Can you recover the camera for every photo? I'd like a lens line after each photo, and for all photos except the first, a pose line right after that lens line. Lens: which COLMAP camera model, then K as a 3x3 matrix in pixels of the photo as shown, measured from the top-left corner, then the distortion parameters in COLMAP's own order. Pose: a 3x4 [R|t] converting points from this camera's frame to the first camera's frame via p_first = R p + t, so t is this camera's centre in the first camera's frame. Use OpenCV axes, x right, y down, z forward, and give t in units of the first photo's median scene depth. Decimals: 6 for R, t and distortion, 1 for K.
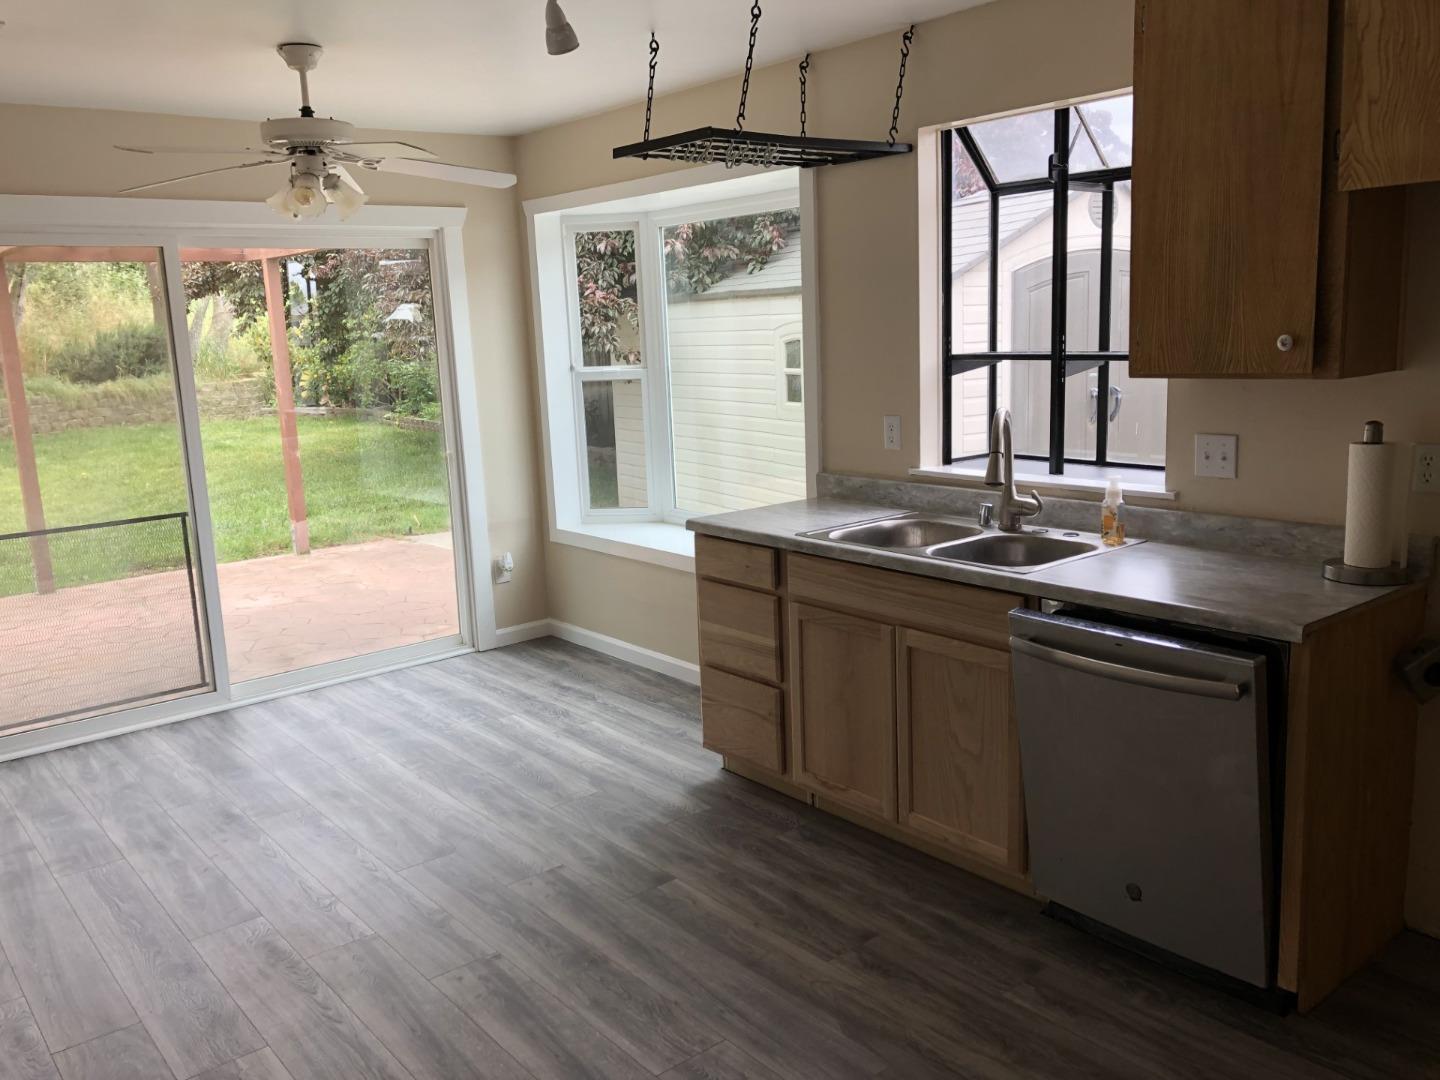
lens RADIAL K [[1202.1, 0, 724.8], [0, 1202.1, 540.0], [0, 0, 1]] dist [0.016746, 0.011144]
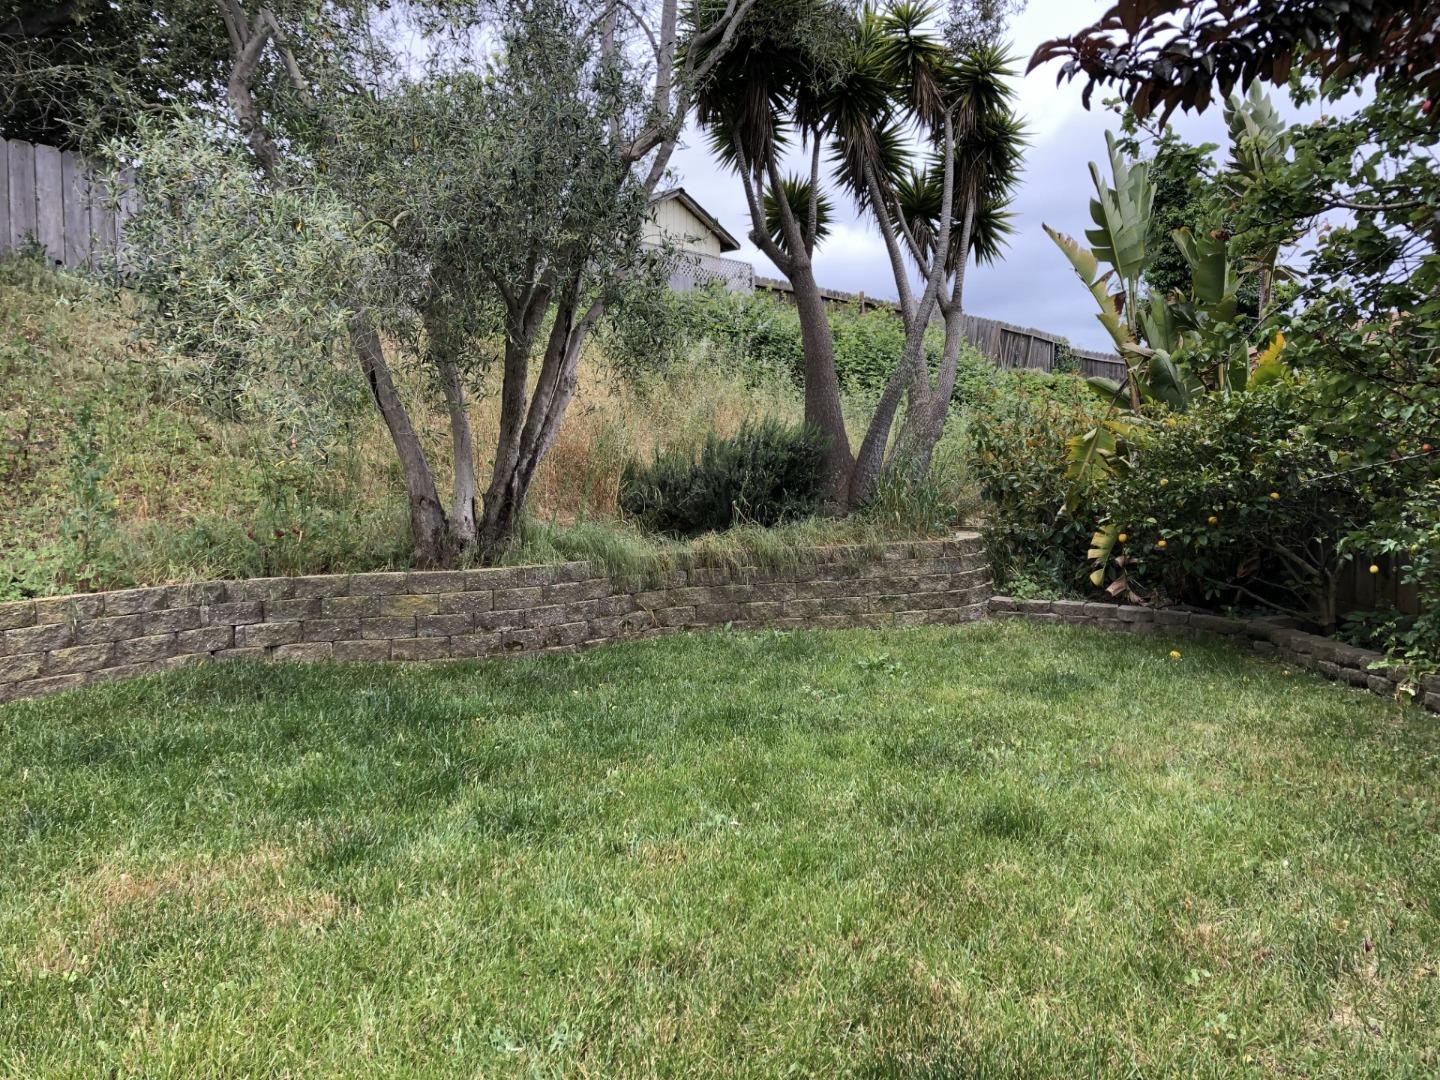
lens RADIAL K [[1202.1, 0, 720.2], [0, 1202.1, 540.1], [0, 0, 1]] dist [0.016746, 0.011144]
pose [[0.881857, 0.050334, -0.468822, -0.297476], [-0.101147, 0.991334, -0.083825, -0.093670], [0.460540, 0.121341, 0.879306, 0.612783]]
